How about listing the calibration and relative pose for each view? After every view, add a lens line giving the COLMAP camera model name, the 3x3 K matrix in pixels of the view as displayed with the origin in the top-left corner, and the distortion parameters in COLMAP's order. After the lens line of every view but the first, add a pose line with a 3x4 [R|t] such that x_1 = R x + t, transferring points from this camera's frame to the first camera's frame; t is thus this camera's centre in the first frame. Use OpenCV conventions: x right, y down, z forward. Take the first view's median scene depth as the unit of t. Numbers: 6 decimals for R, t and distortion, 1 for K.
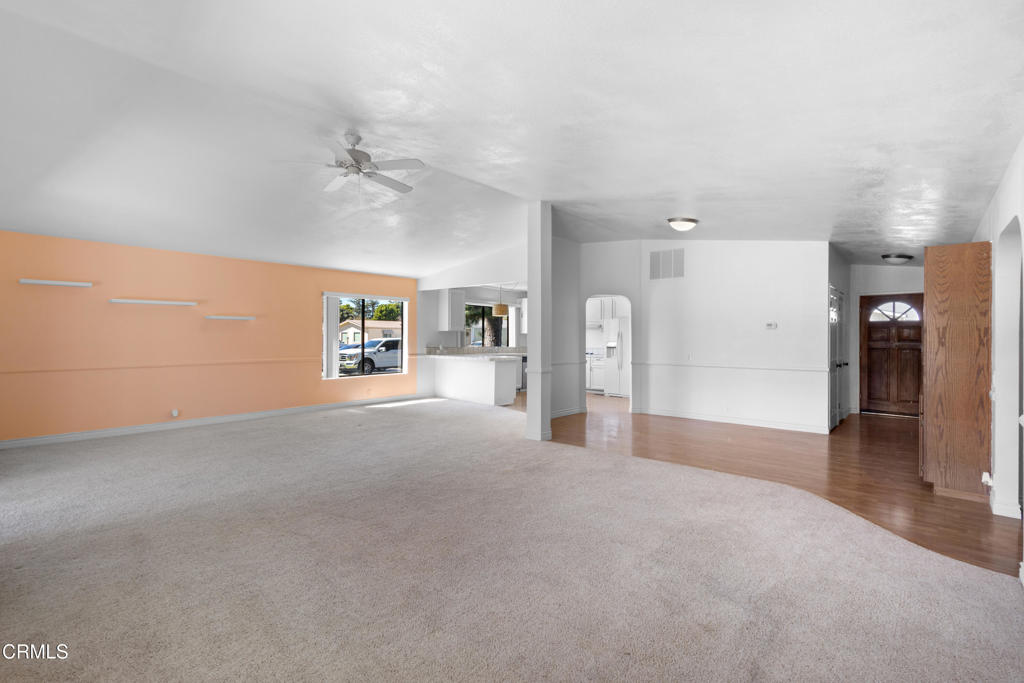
lens RADIAL K [[466.1, 0, 512.0], [0, 466.1, 341.5], [0, 0, 1]] dist [0.001816, 0.000481]
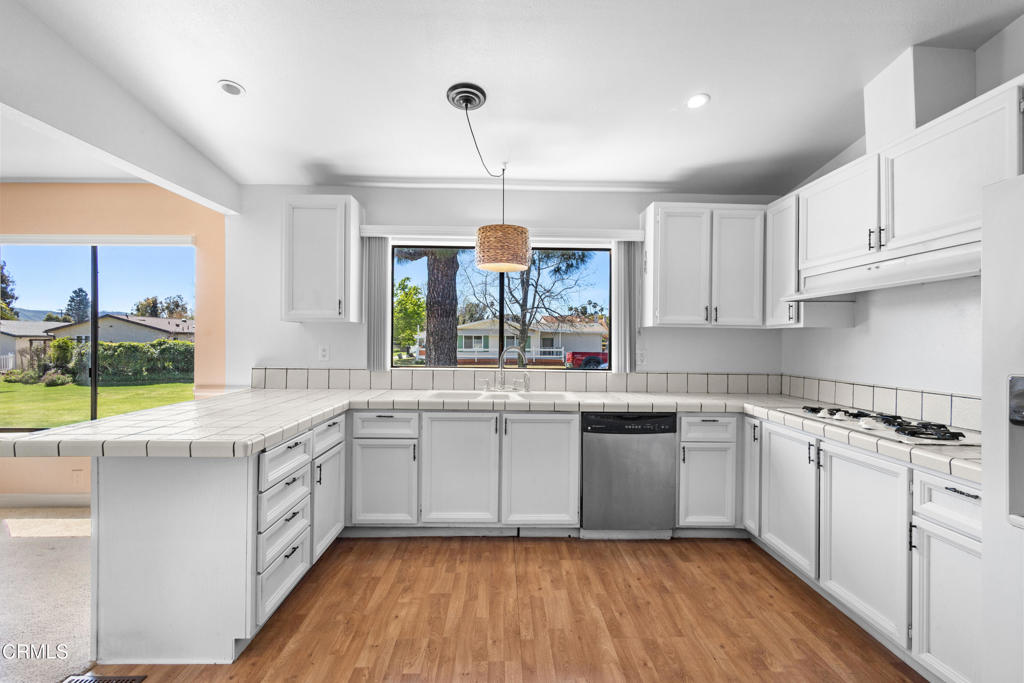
lens RADIAL K [[466.1, 0, 512.0], [0, 466.1, 341.5], [0, 0, 1]] dist [0.001816, 0.000481]
pose [[0.678368, 0.004377, -0.734709, 0.271565], [-0.006110, 0.999981, 0.000316, -0.010564], [0.734697, 0.004275, 0.678382, 1.098604]]
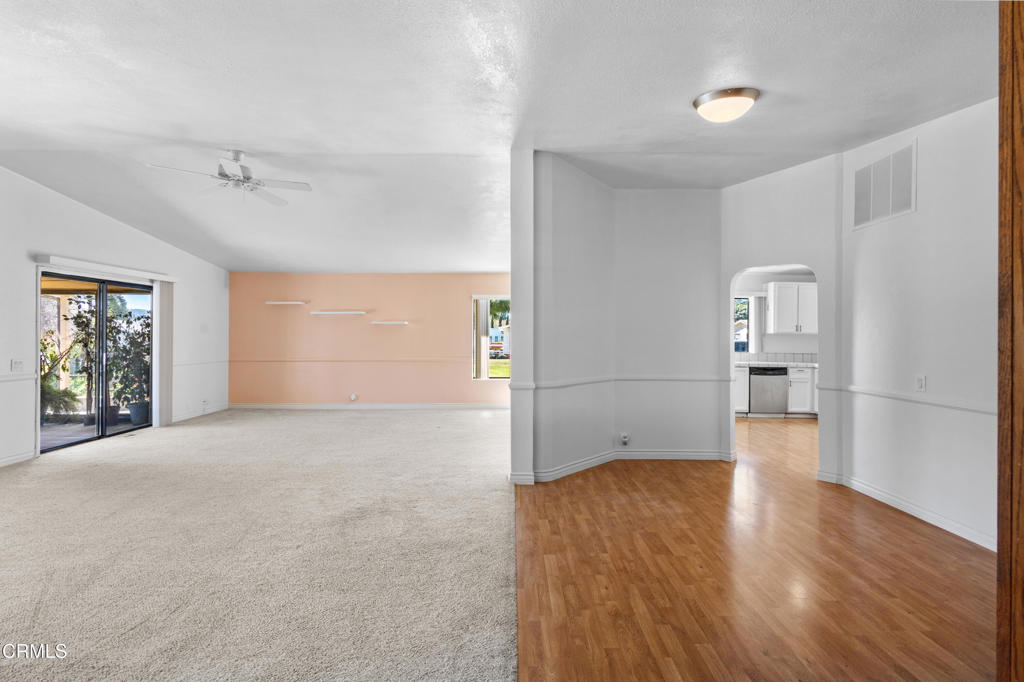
lens RADIAL K [[466.1, 0, 512.0], [0, 466.1, 341.0], [0, 0, 1]] dist [0.001816, 0.000481]
pose [[0.658356, 0.003259, -0.752700, 0.437429], [-0.005948, 0.999982, -0.000873, -0.004083], [0.752683, 0.005052, 0.658363, 0.384117]]
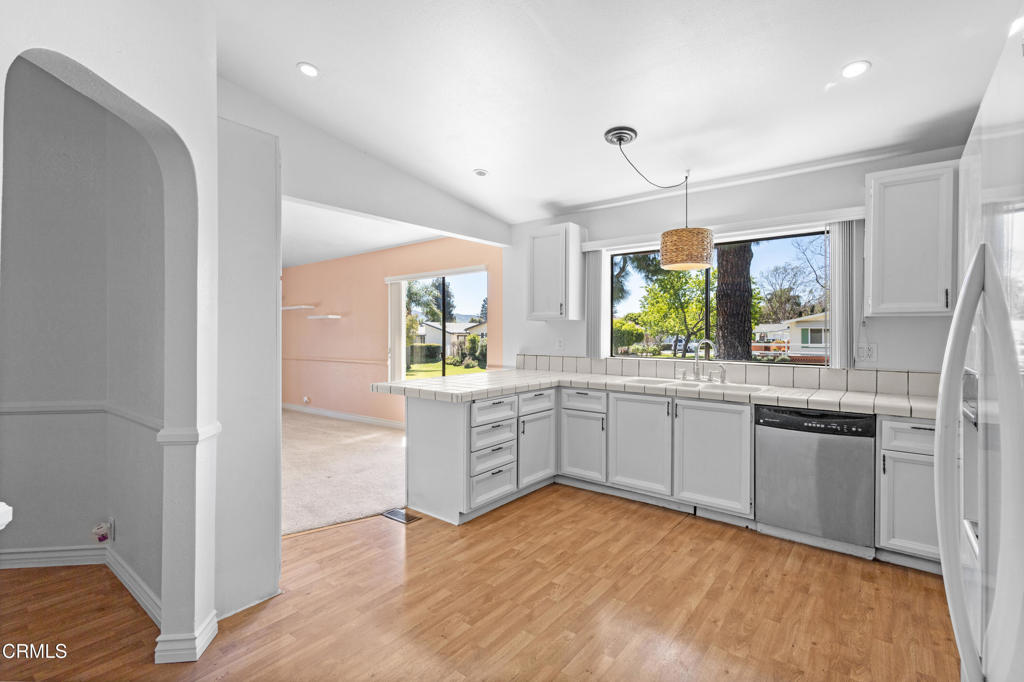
lens RADIAL K [[472.1, 0, 513.4], [0, 472.1, 333.3], [0, 0, 1]] dist [-0.001886, -0.000348]
pose [[0.048232, -0.003238, -0.998831, 0.406454], [-0.001368, 0.999994, -0.003308, -0.009798], [0.998835, 0.001526, 0.048227, 1.182146]]
